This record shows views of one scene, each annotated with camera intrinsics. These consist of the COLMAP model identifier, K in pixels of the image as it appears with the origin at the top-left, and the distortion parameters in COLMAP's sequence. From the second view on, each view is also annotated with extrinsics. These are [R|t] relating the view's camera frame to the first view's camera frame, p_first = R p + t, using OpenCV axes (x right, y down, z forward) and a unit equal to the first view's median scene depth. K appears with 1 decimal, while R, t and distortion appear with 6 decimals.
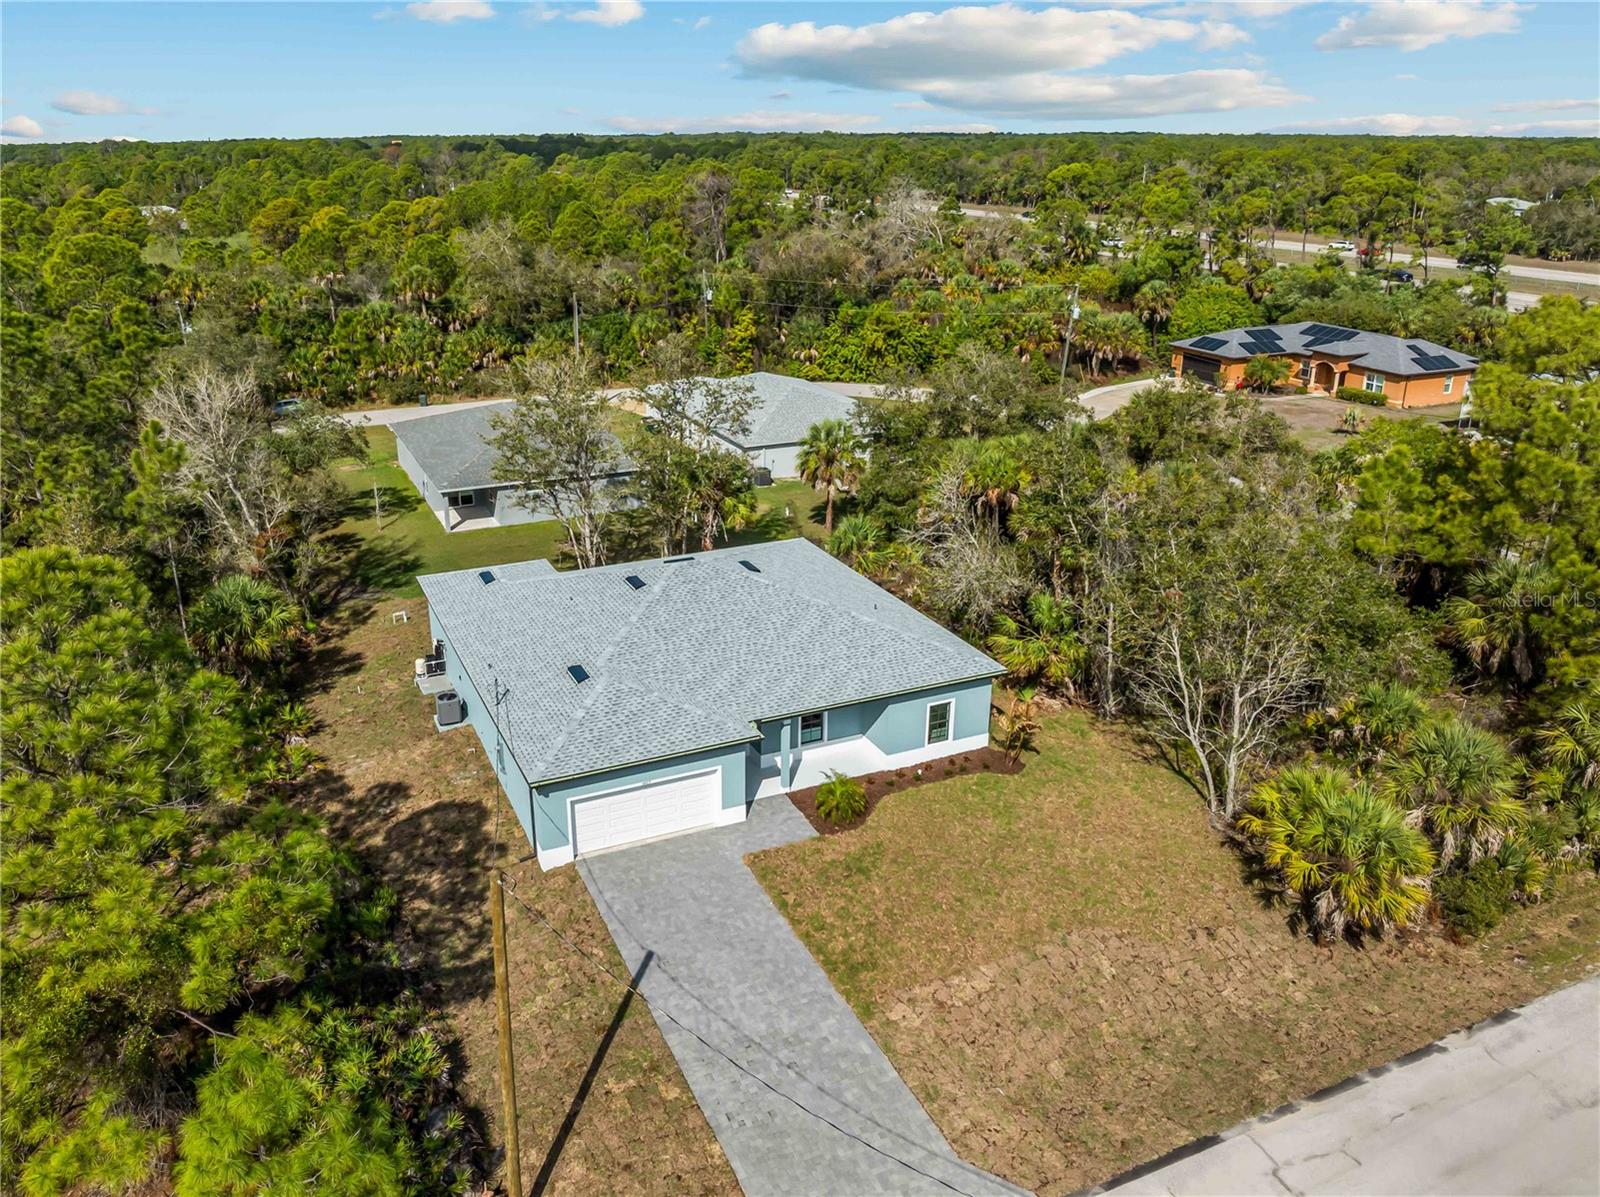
lens RADIAL K [[1218.1, 0, 749.9], [0, 1218.1, 596.0], [0, 0, 1]] dist [-0.030311, -0.002770]
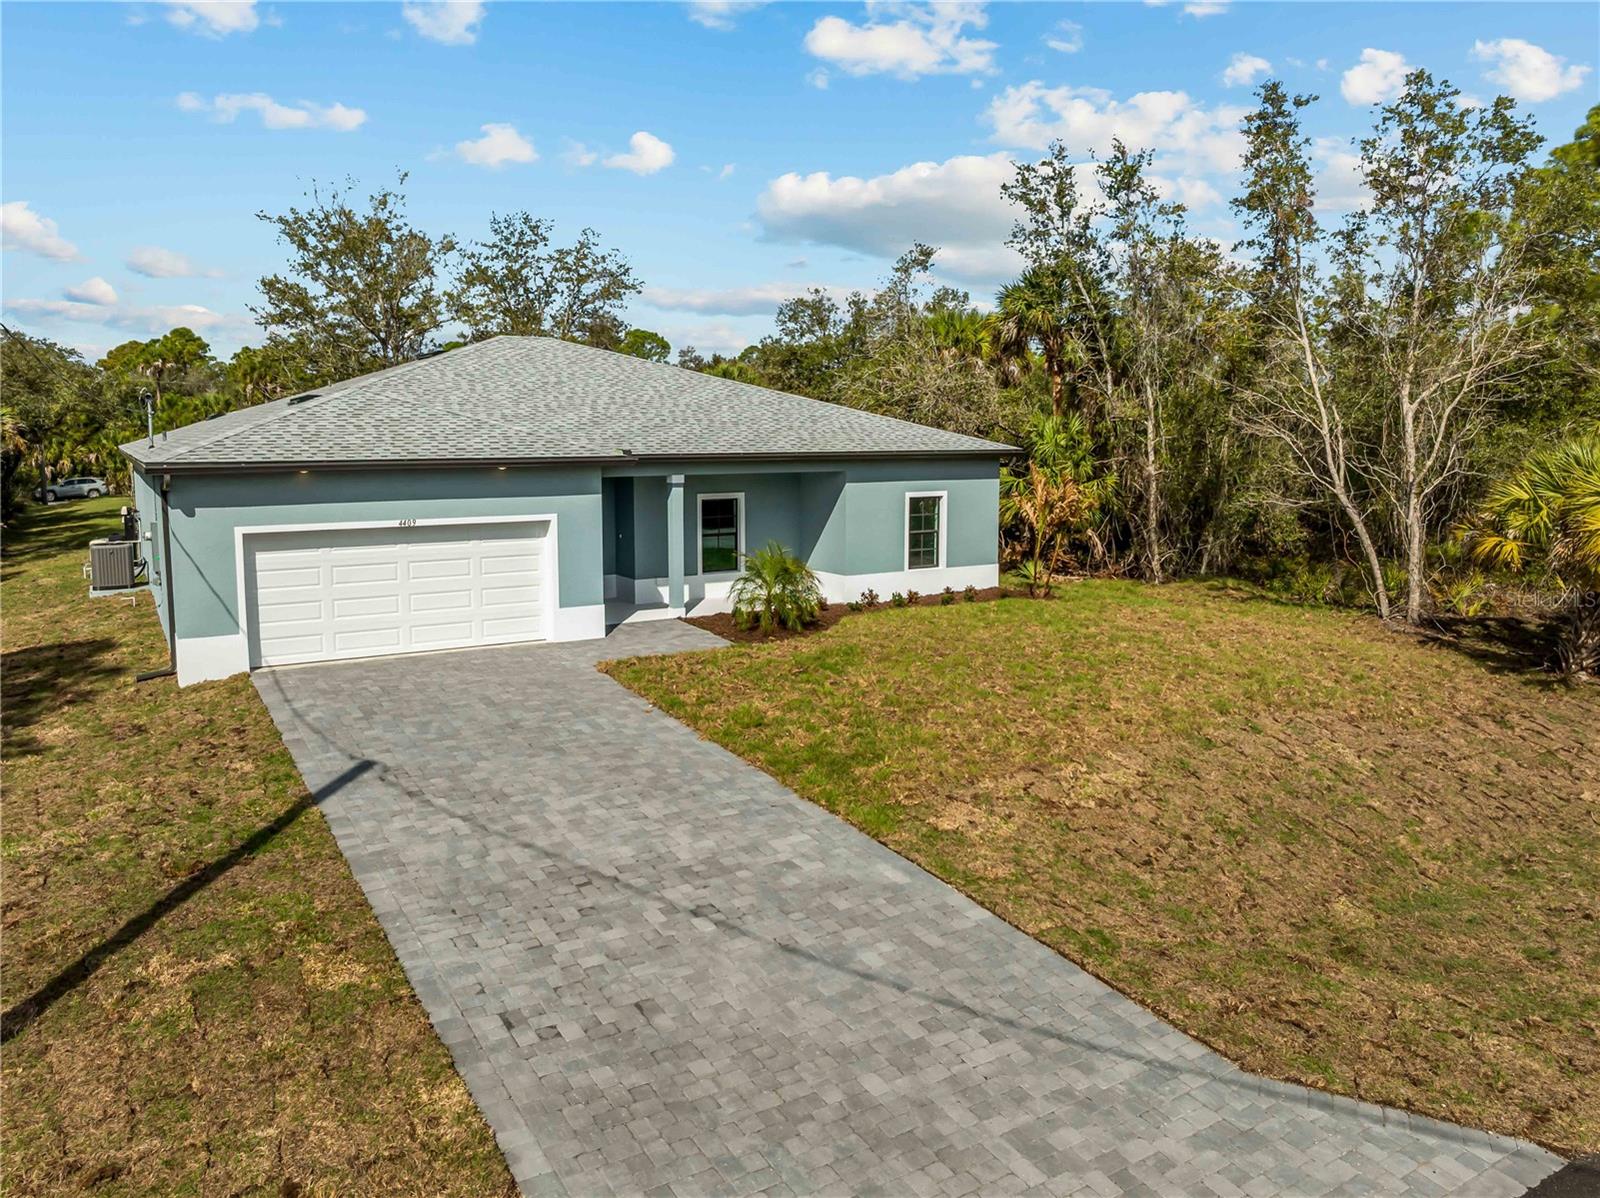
lens RADIAL K [[1155.9, 0, 798.3], [0, 1155.9, 548.5], [0, 0, 1]] dist [-0.033540, -0.007288]
pose [[0.990855, -0.011510, 0.134443, 0.013823], [0.045547, 0.966408, -0.252946, 0.289450], [-0.127015, 0.256756, 0.958094, 0.498484]]
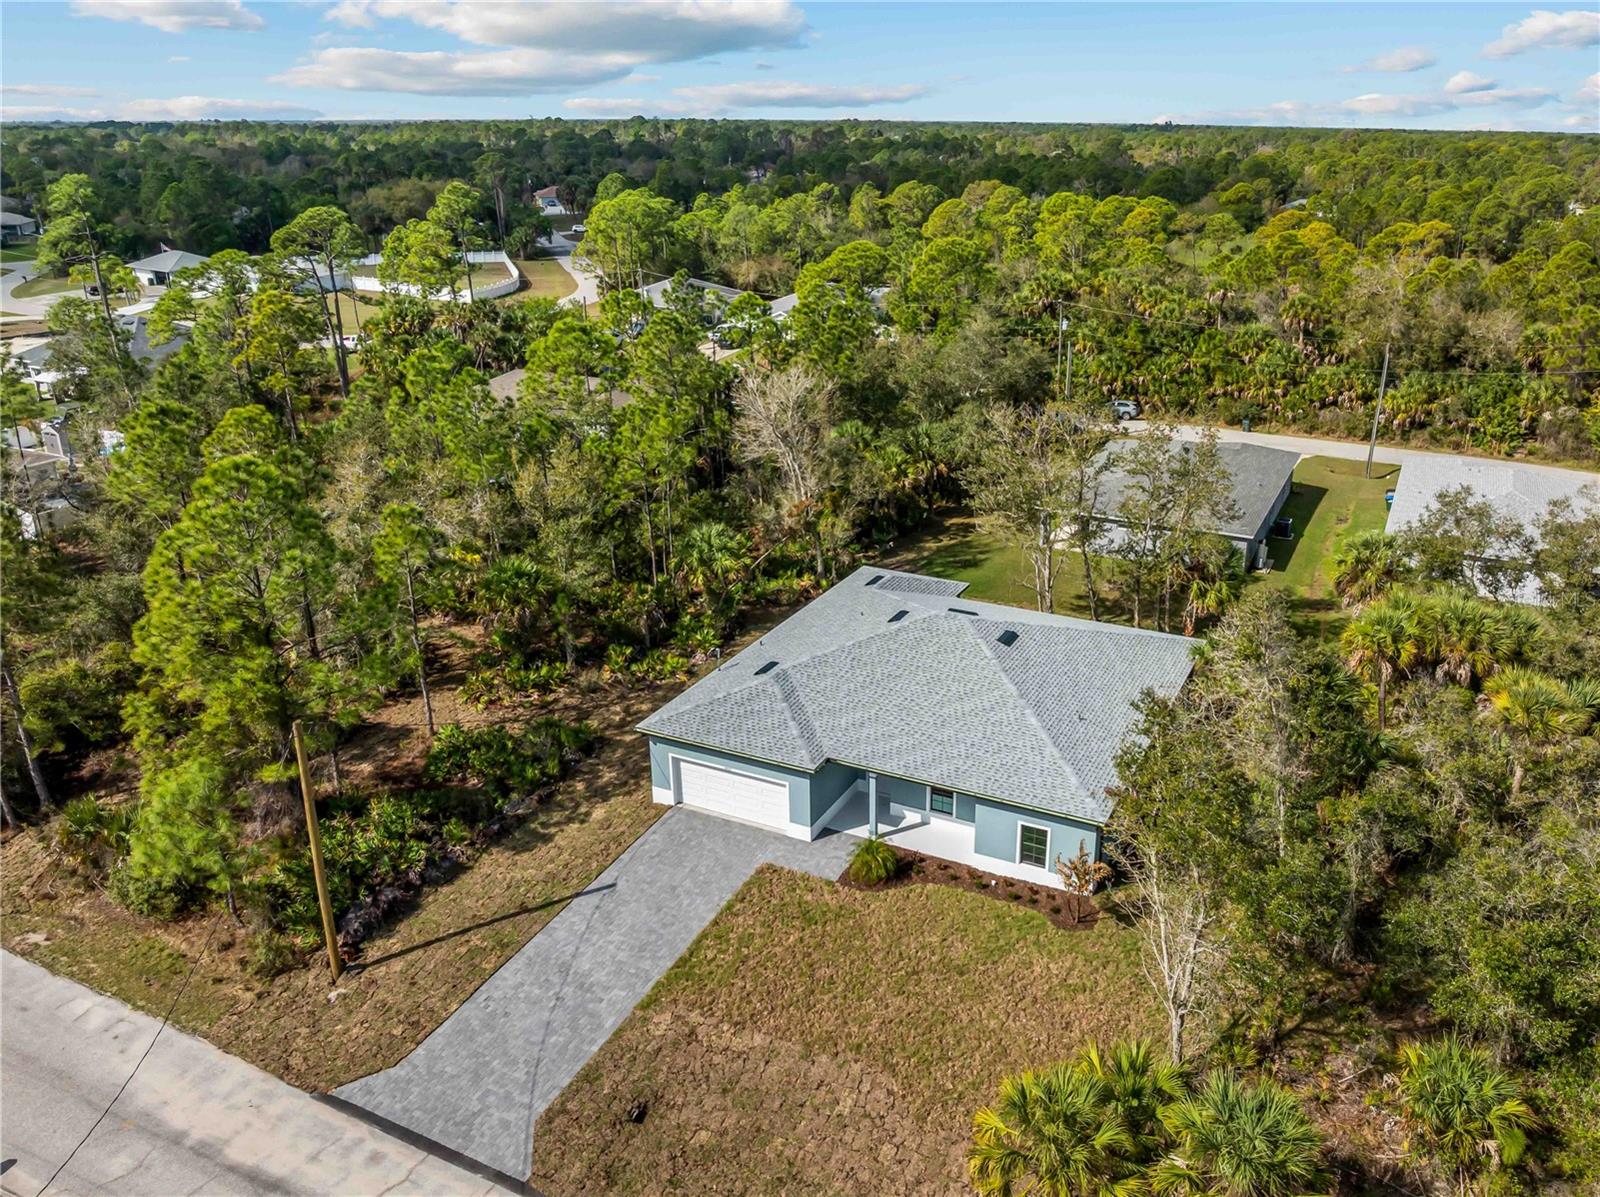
lens RADIAL K [[1240.8, 0, 881.9], [0, 1240.8, 572.1], [0, 0, 1]] dist [-0.036727, -0.005122]
pose [[0.660289, 0.267669, -0.701692, 0.781365], [-0.277341, 0.955192, 0.103394, -0.187387], [0.697926, 0.126338, 0.704939, 0.232777]]
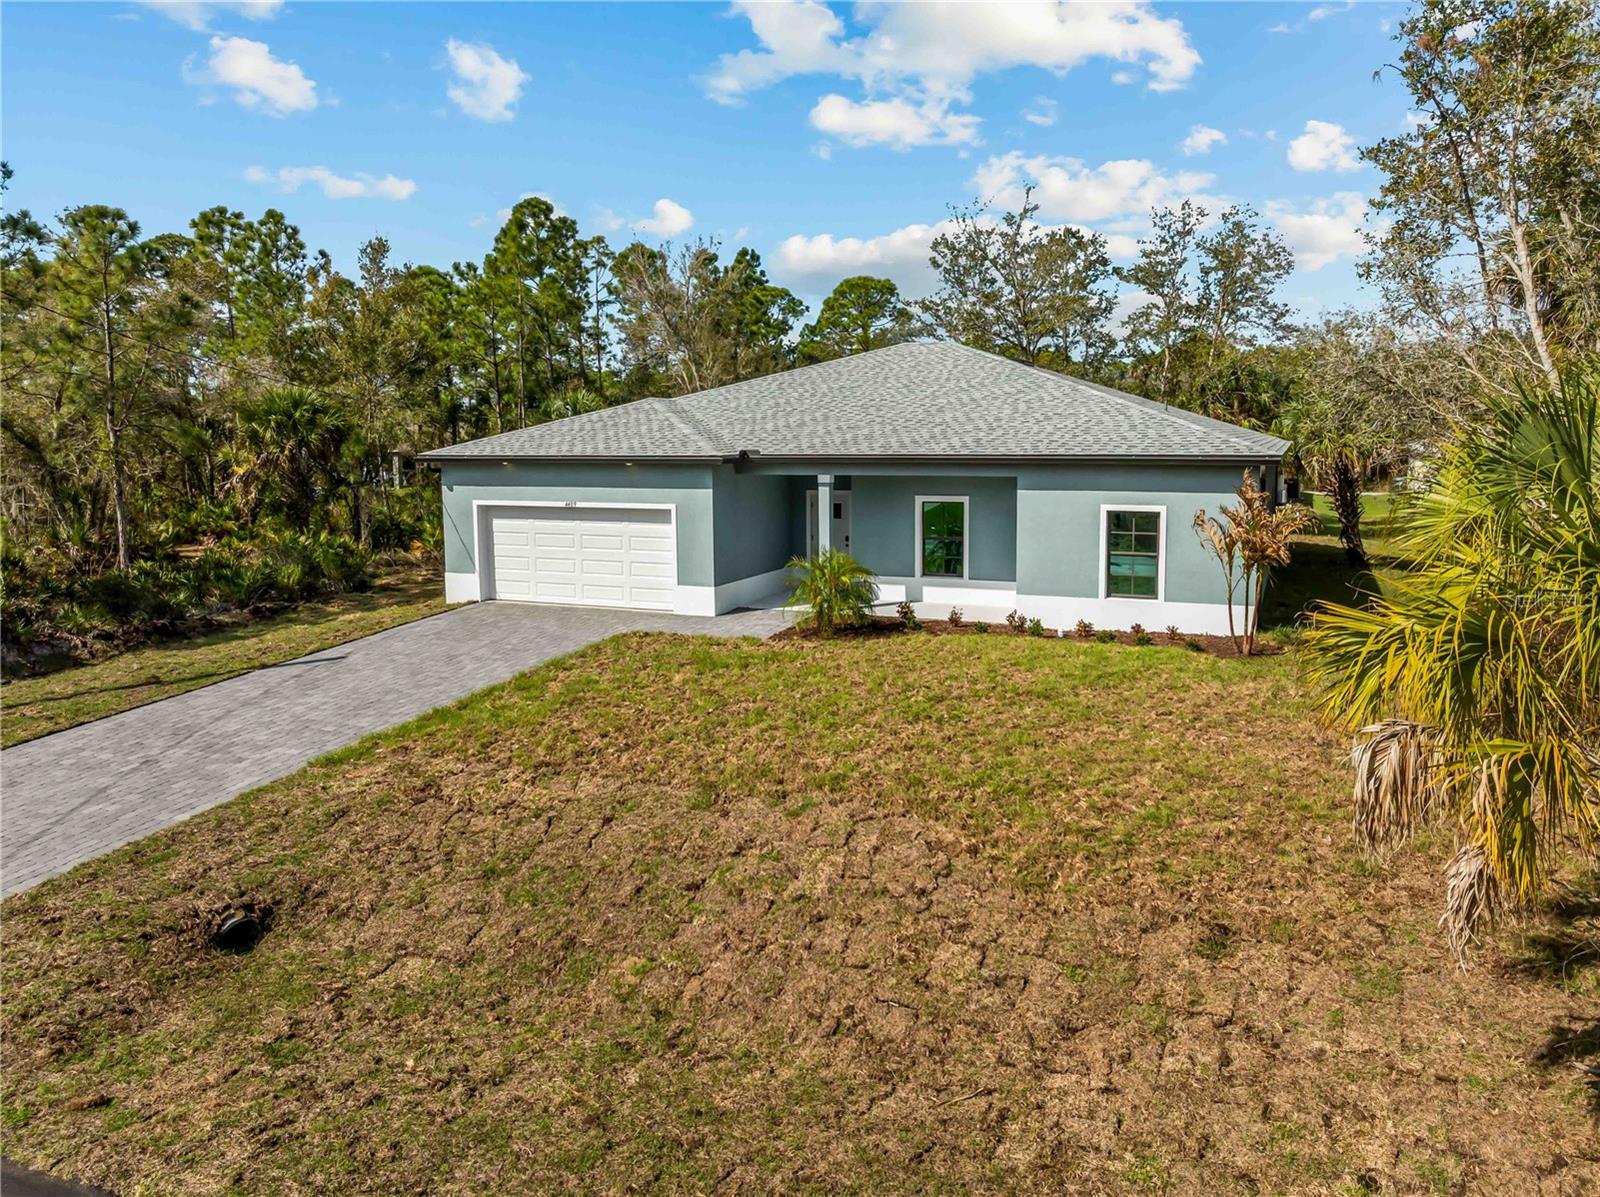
lens RADIAL K [[1155.9, 0, 798.3], [0, 1155.9, 548.0], [0, 0, 1]] dist [-0.033540, -0.007288]
pose [[0.676324, 0.073033, -0.732975, 0.462580], [-0.254695, 0.956882, -0.139667, 0.229031], [0.691171, 0.281145, 0.665763, 0.651132]]
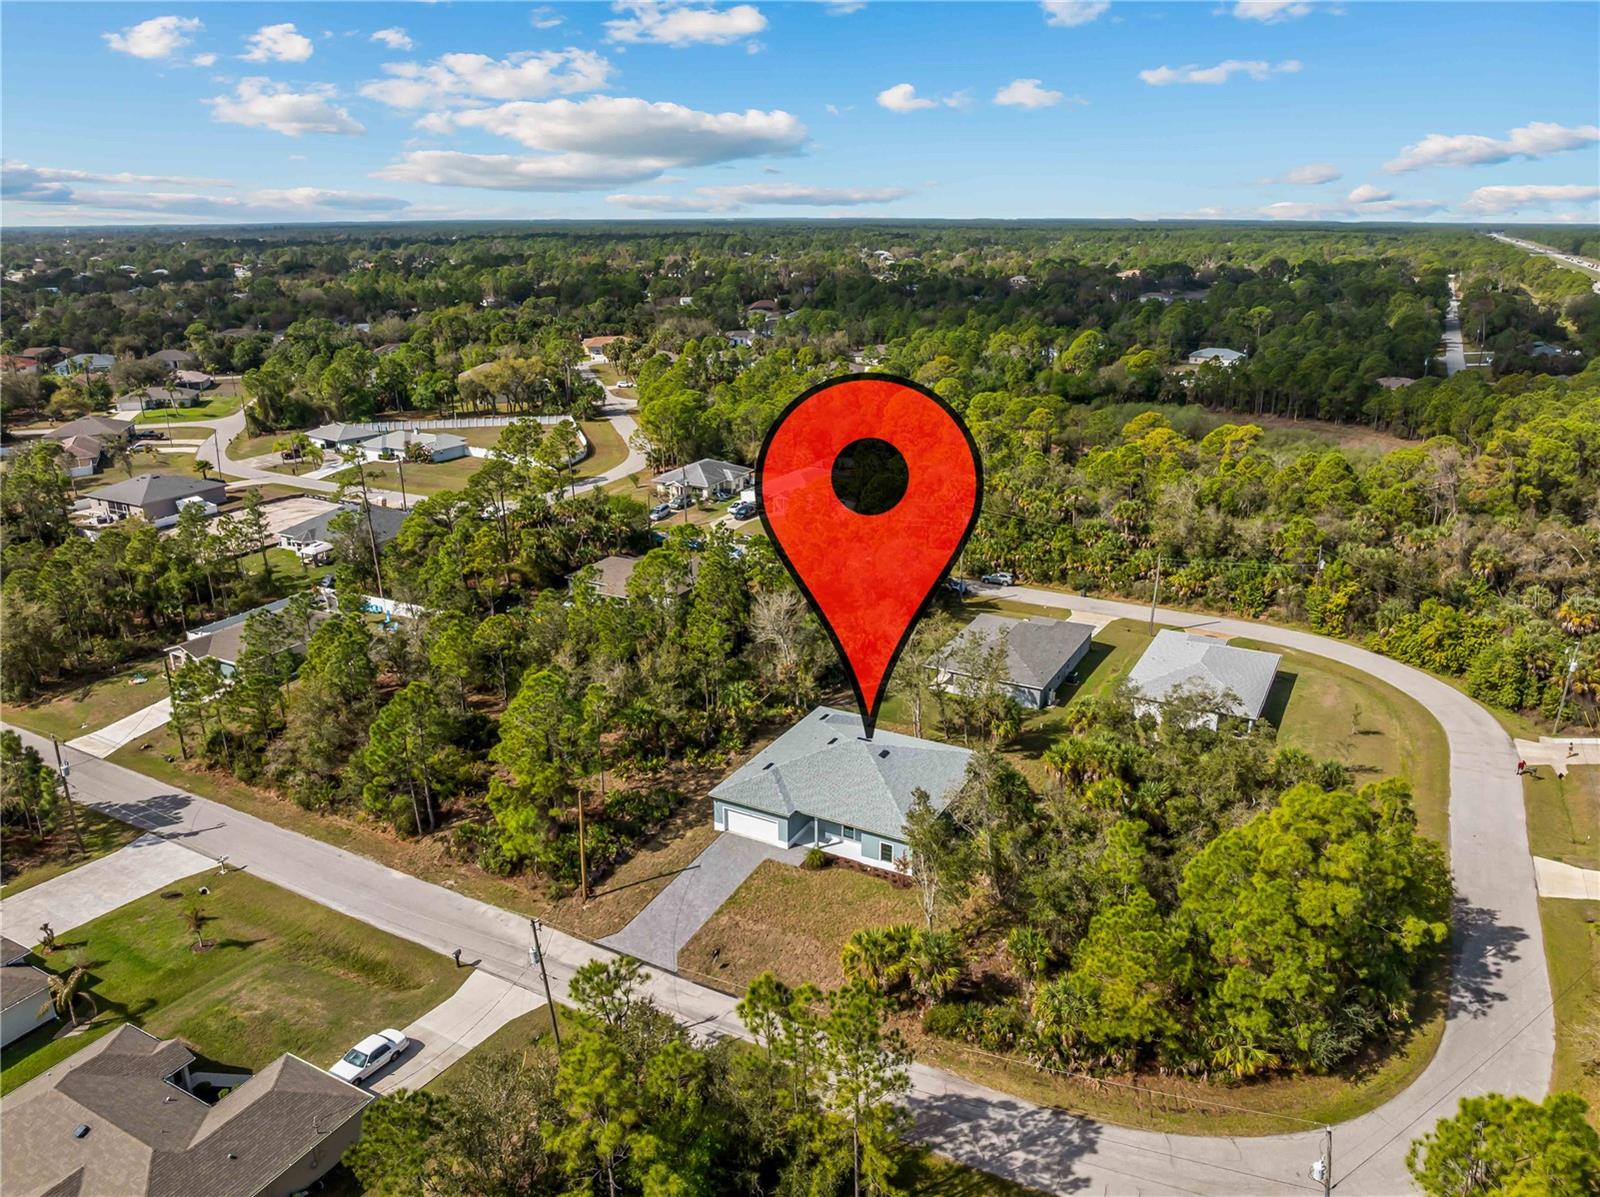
lens RADIAL K [[1155.9, 0, 798.3], [0, 1155.9, 548.0], [0, 0, 1]] dist [-0.033540, -0.007288]
pose [[0.612466, 0.224430, -0.757969, 1.648137], [-0.284783, 0.957110, 0.053280, -0.527272], [0.737417, 0.183224, 0.650111, -0.589227]]
